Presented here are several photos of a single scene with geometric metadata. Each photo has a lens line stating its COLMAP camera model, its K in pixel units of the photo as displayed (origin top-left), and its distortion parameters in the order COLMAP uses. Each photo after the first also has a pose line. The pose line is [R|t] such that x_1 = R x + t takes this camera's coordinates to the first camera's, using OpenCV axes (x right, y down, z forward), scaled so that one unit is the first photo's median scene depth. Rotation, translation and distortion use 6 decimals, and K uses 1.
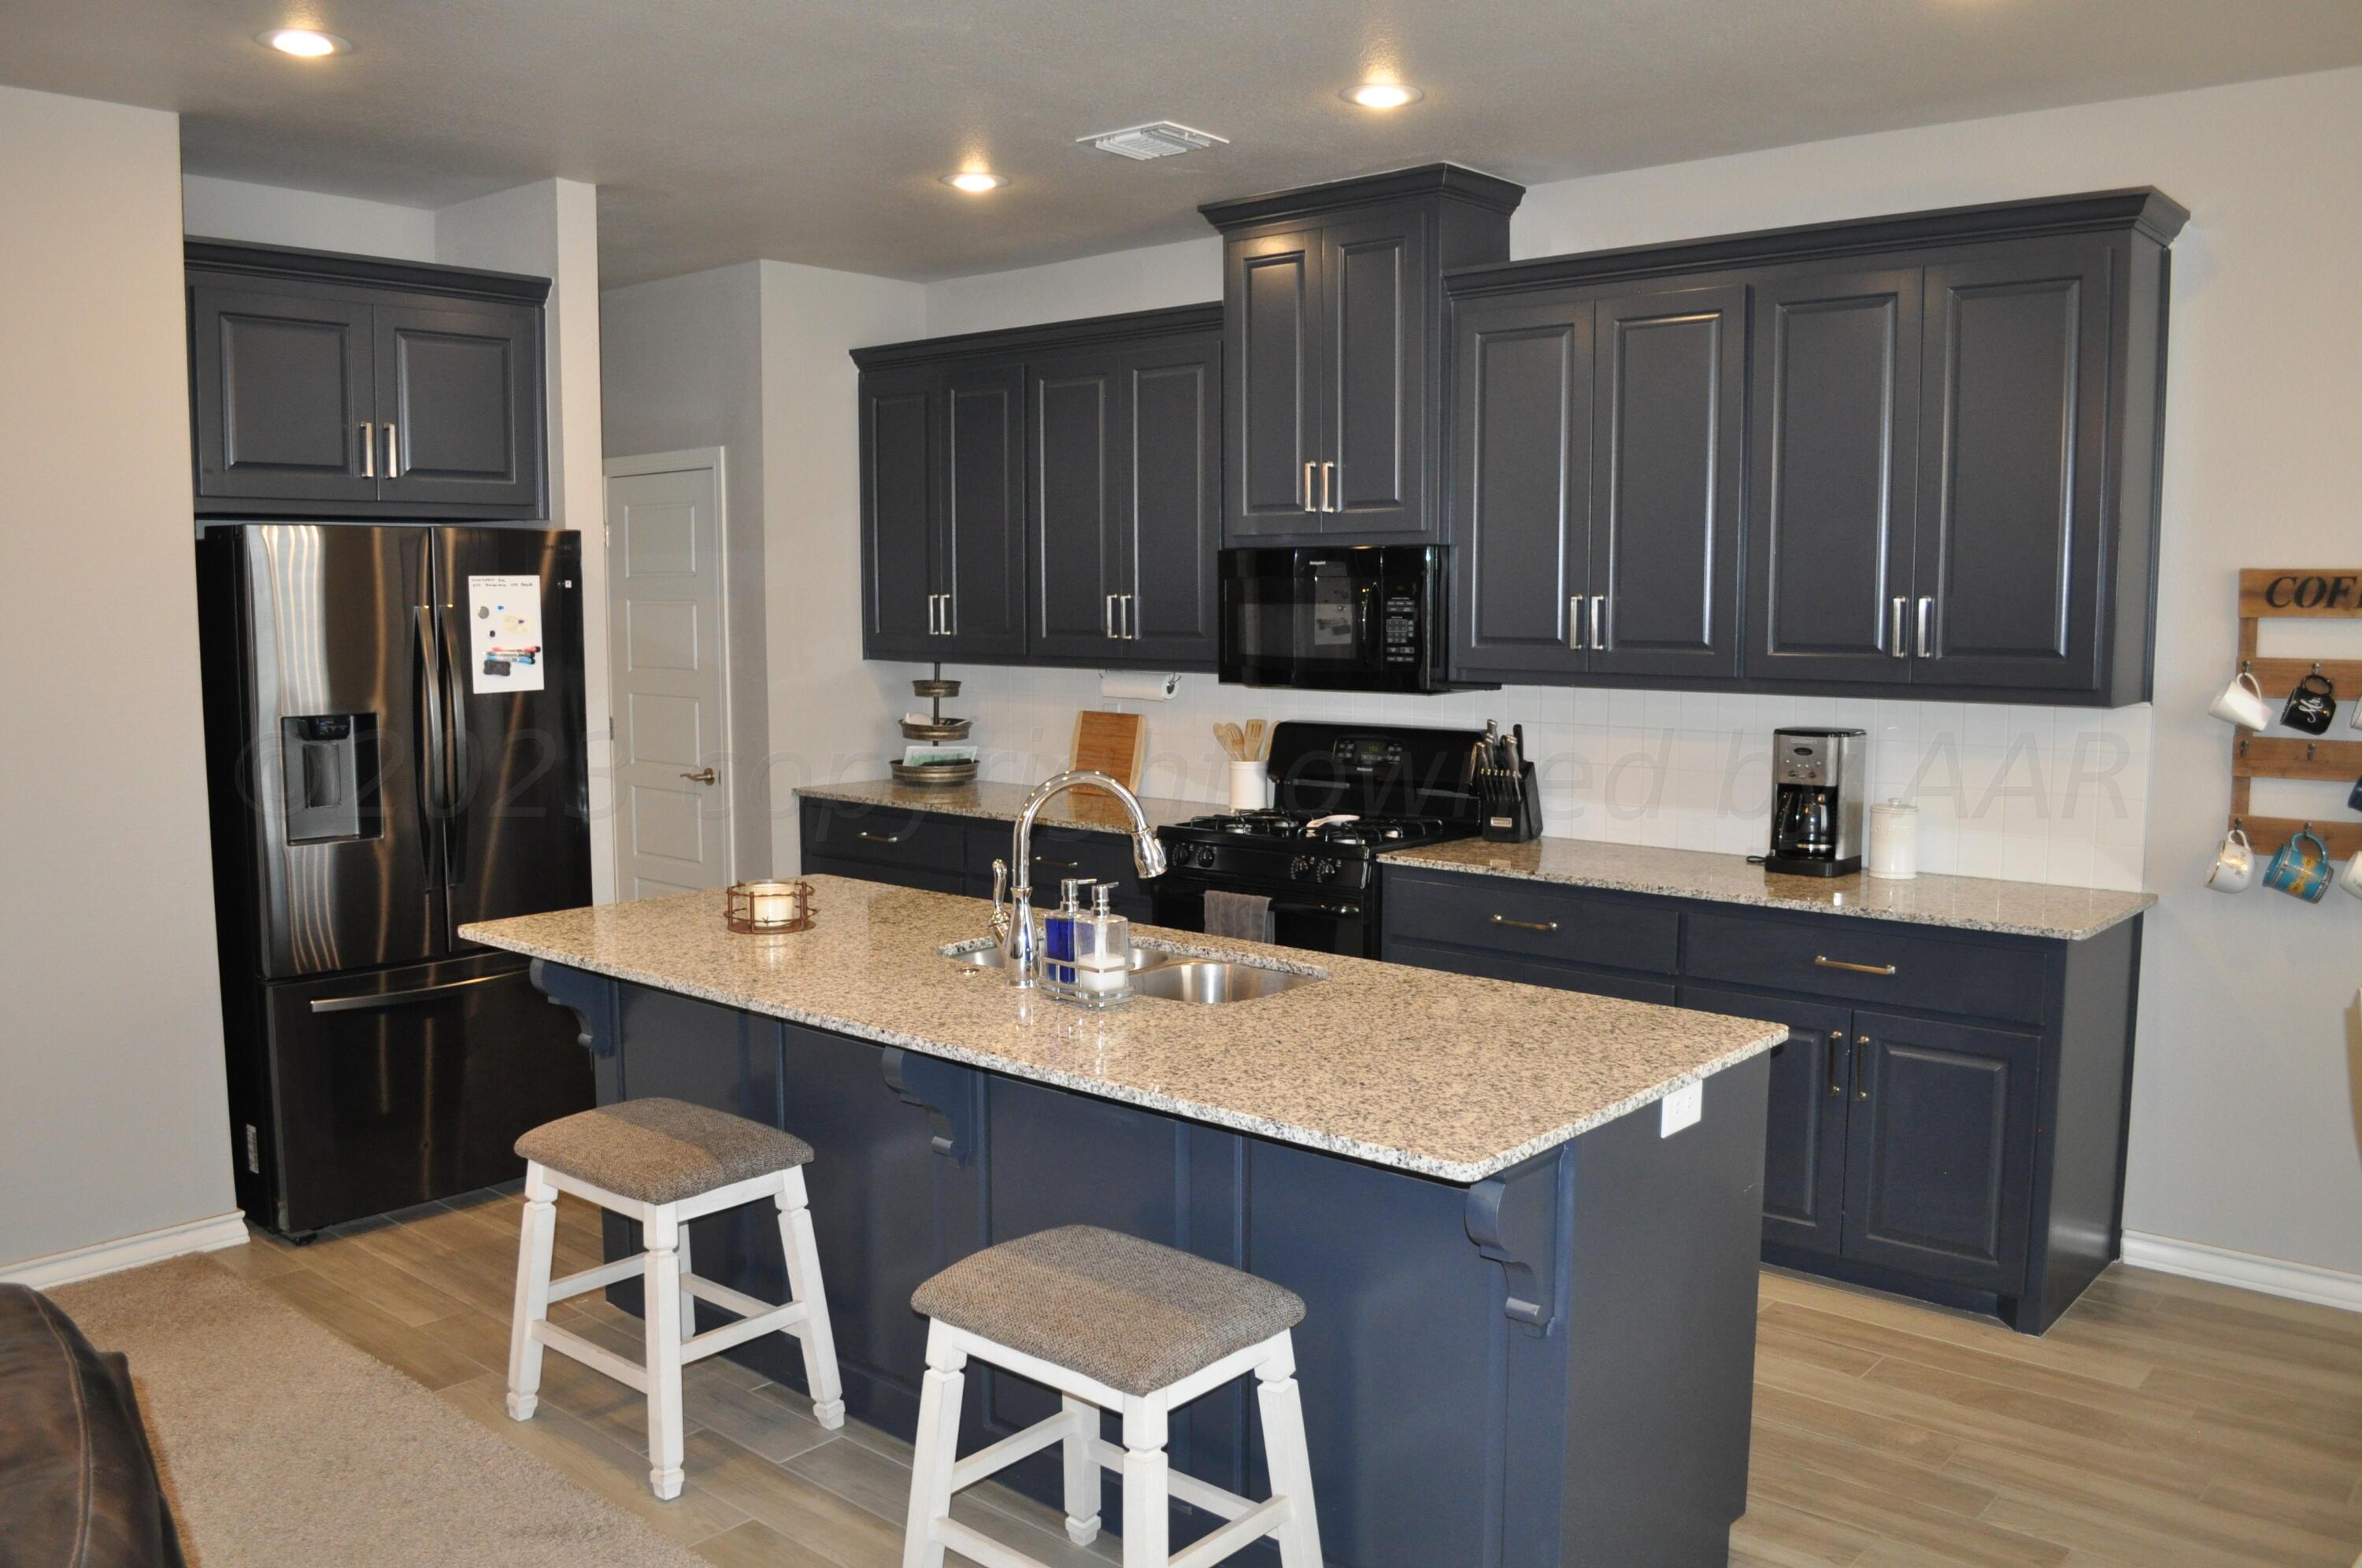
lens RADIAL K [[1862.2, 0, 1173.5], [0, 1862.2, 793.3], [0, 0, 1]] dist [-0.085980, 0.014171]
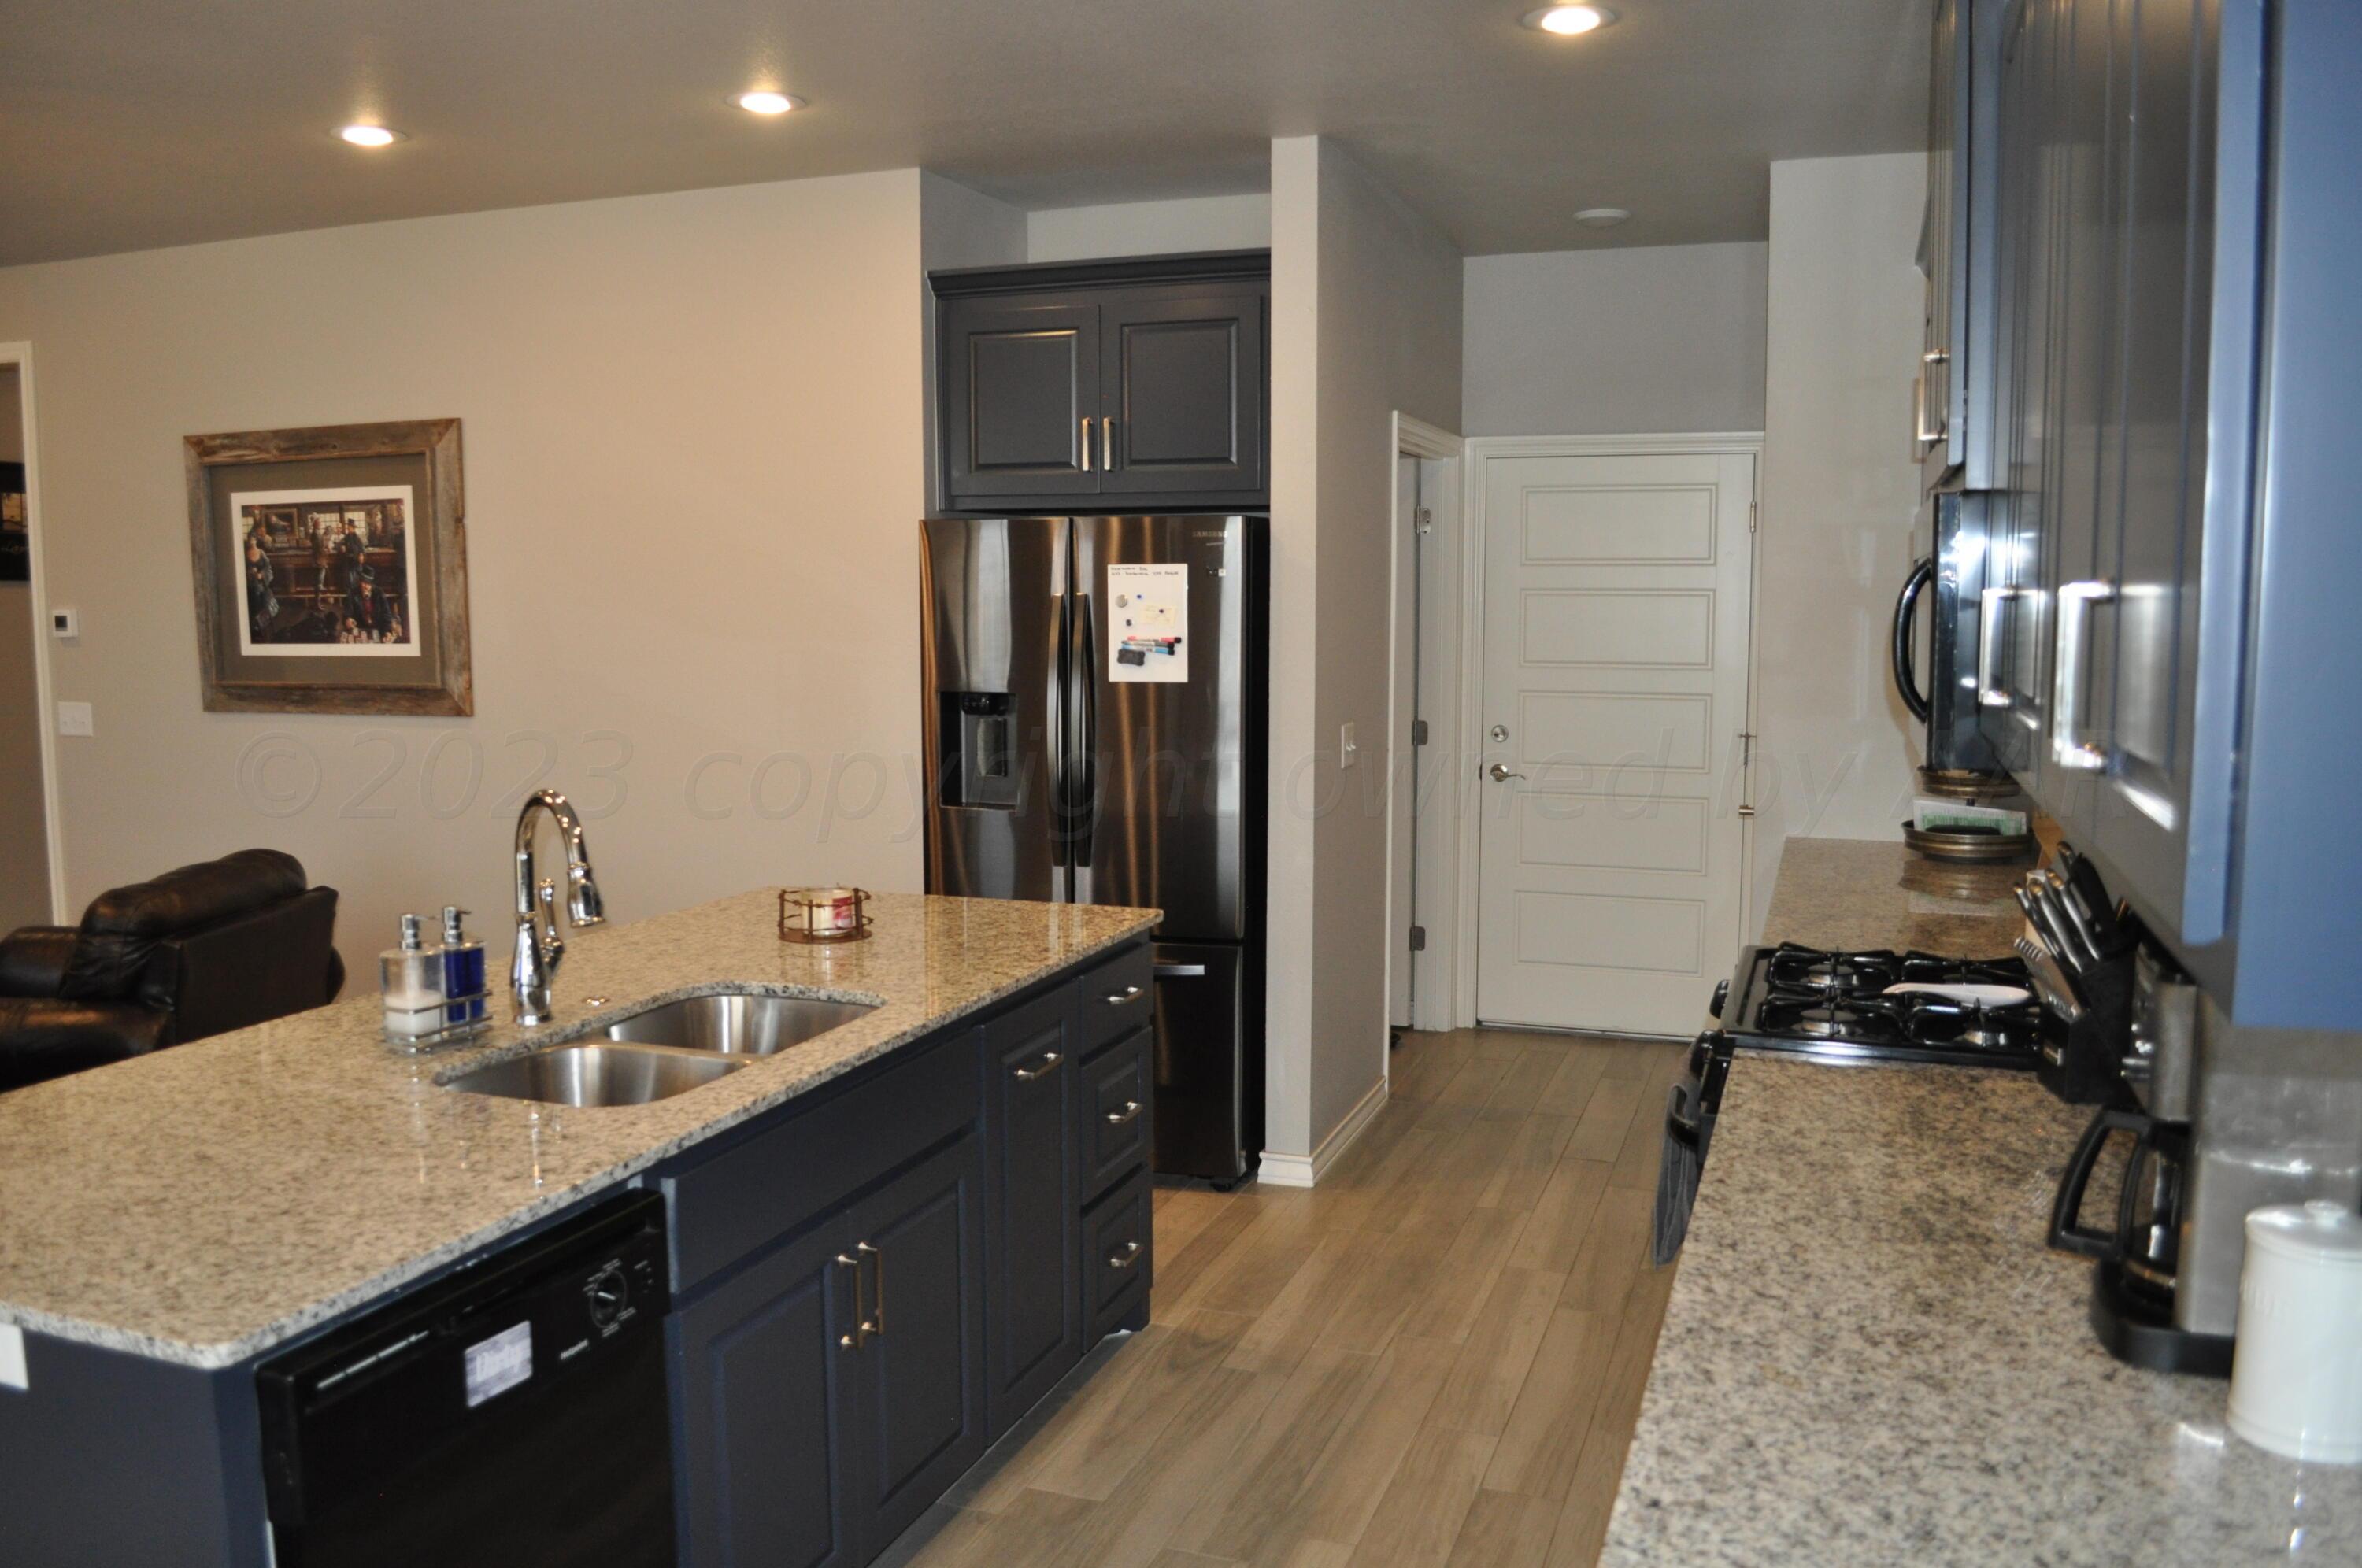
lens RADIAL K [[1862.2, 0, 1173.5], [0, 1862.2, 793.3], [0, 0, 1]] dist [-0.085980, 0.014171]
pose [[0.359804, 0.102557, -0.927374, 0.579340], [-0.100918, 0.992387, 0.070593, -0.068619], [0.927554, 0.068189, 0.367415, 0.657987]]
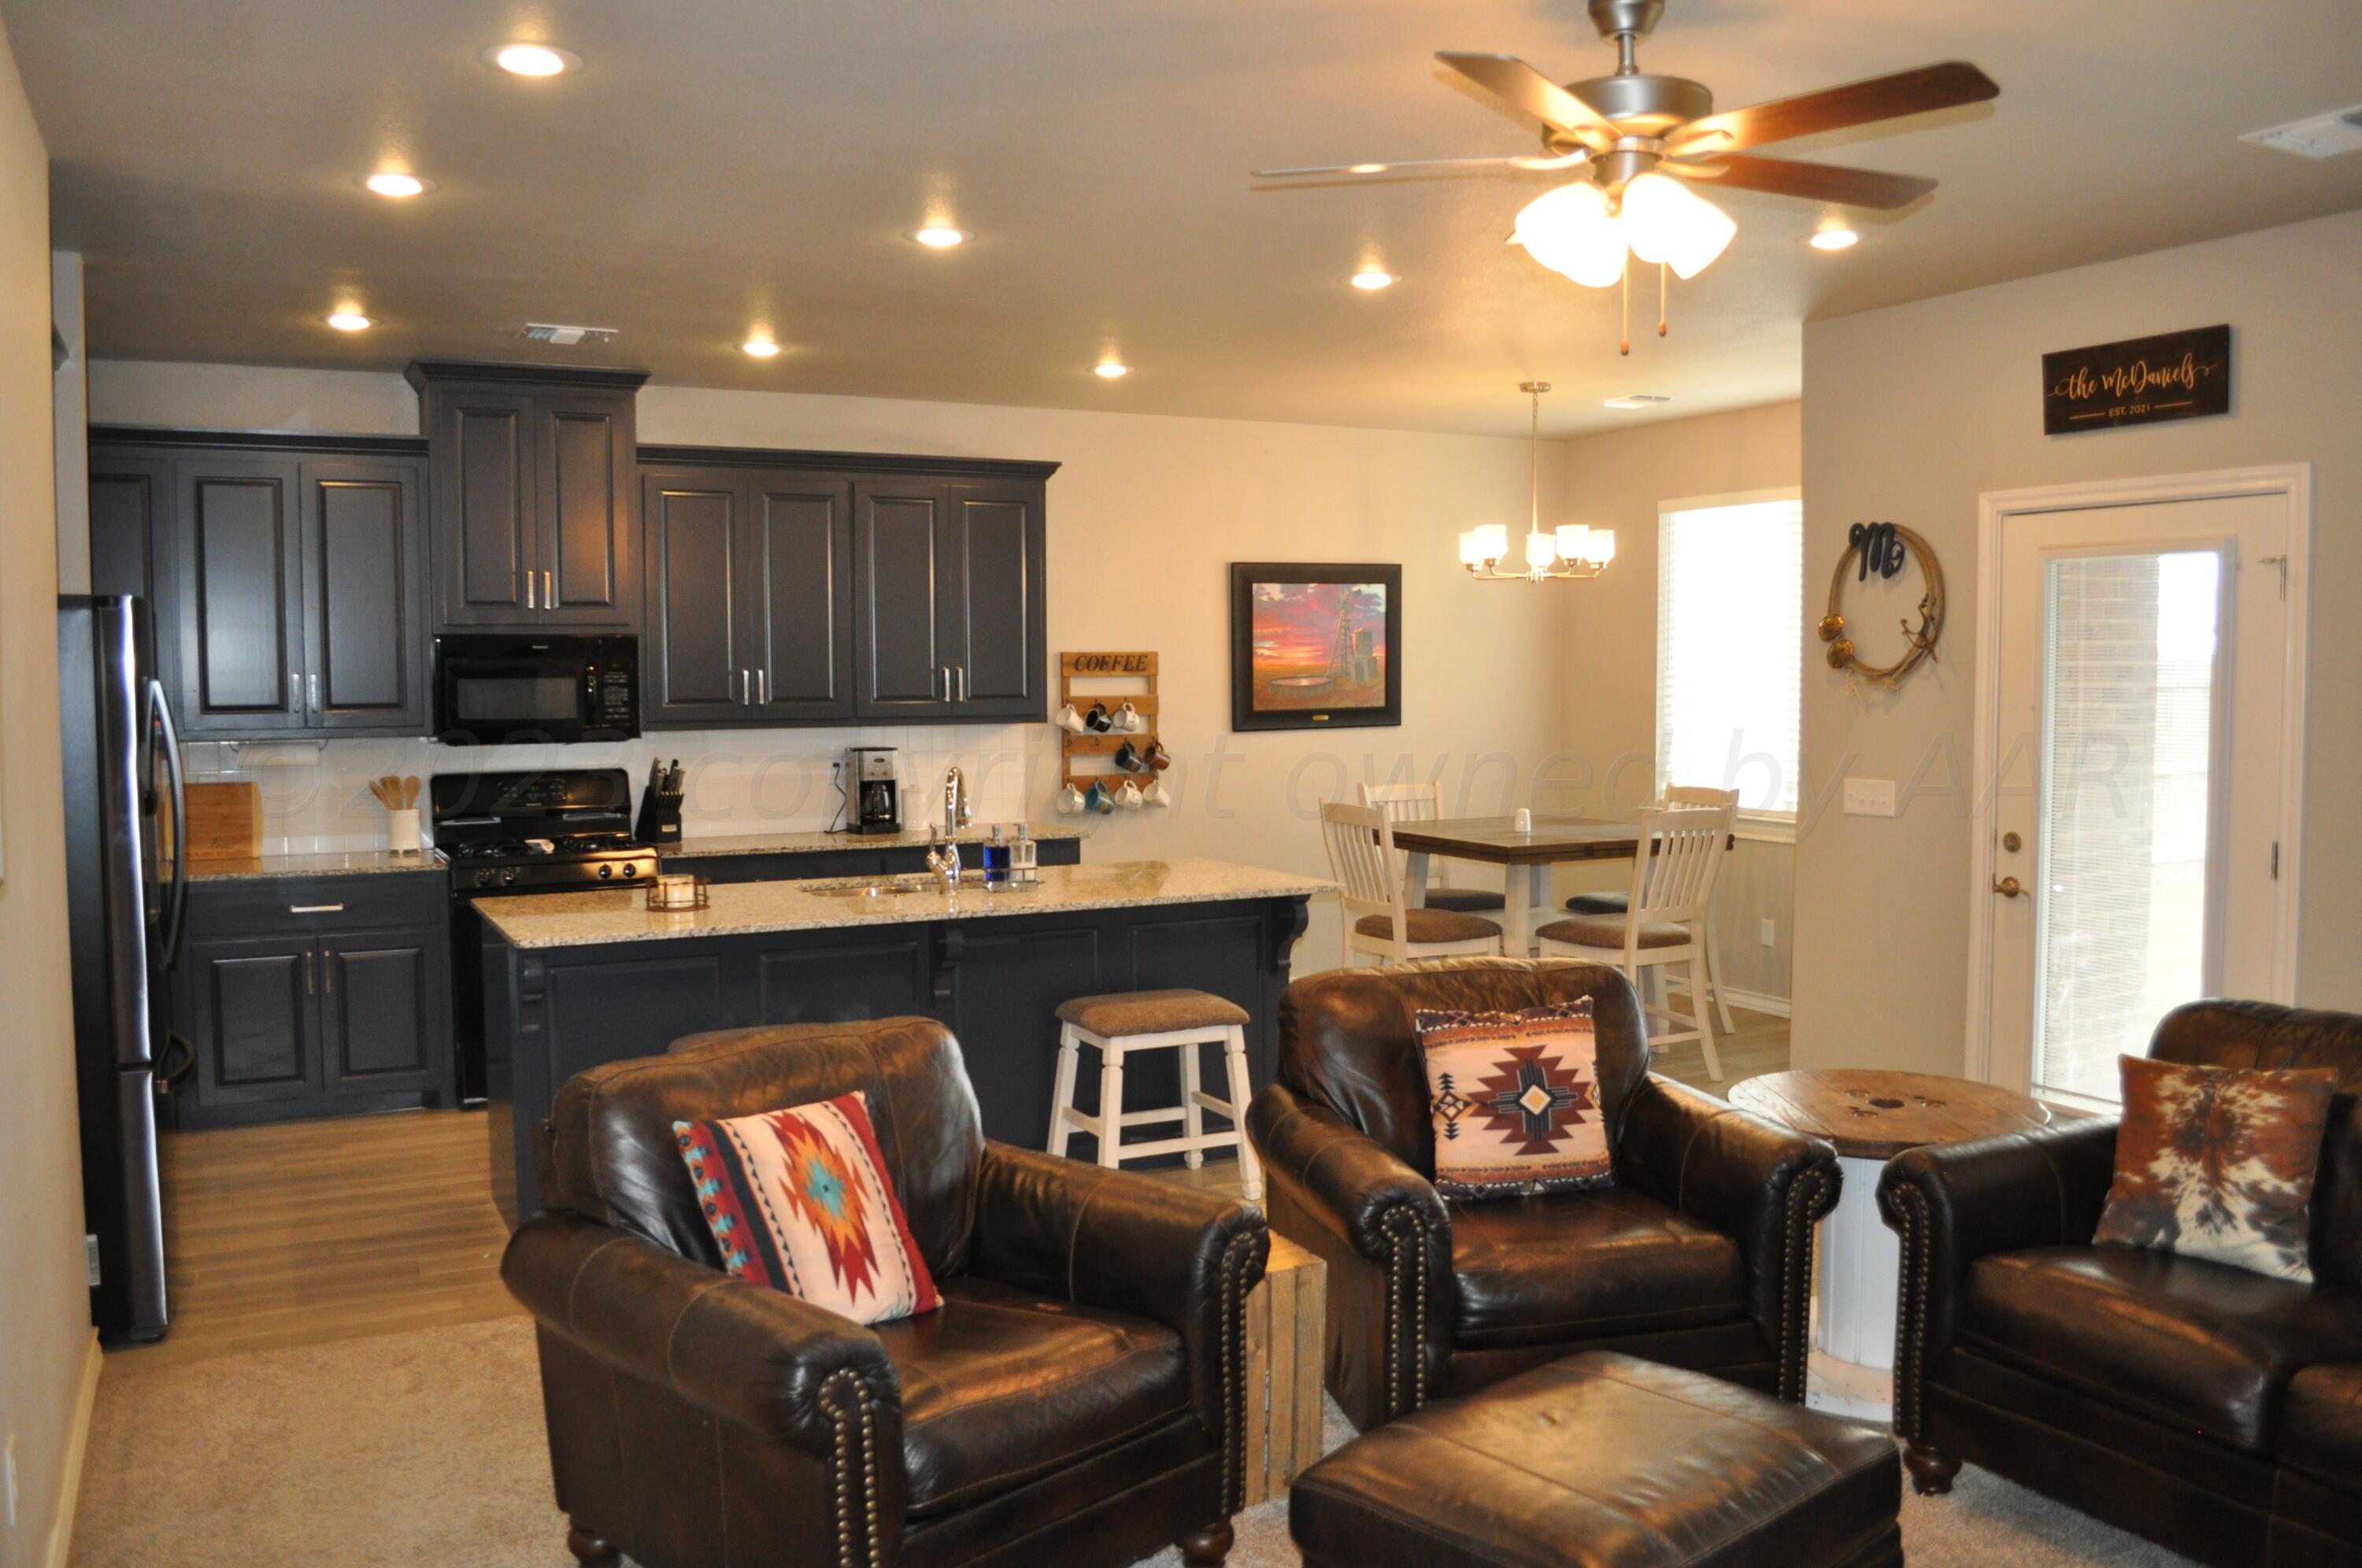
lens RADIAL K [[1862.2, 0, 1173.5], [0, 1862.2, 793.3], [0, 0, 1]] dist [-0.085980, 0.014171]
pose [[0.369090, -0.062201, 0.927310, -1.090494], [0.104303, 0.994227, 0.025174, -0.007271], [-0.923522, 0.087430, 0.373447, 0.115858]]
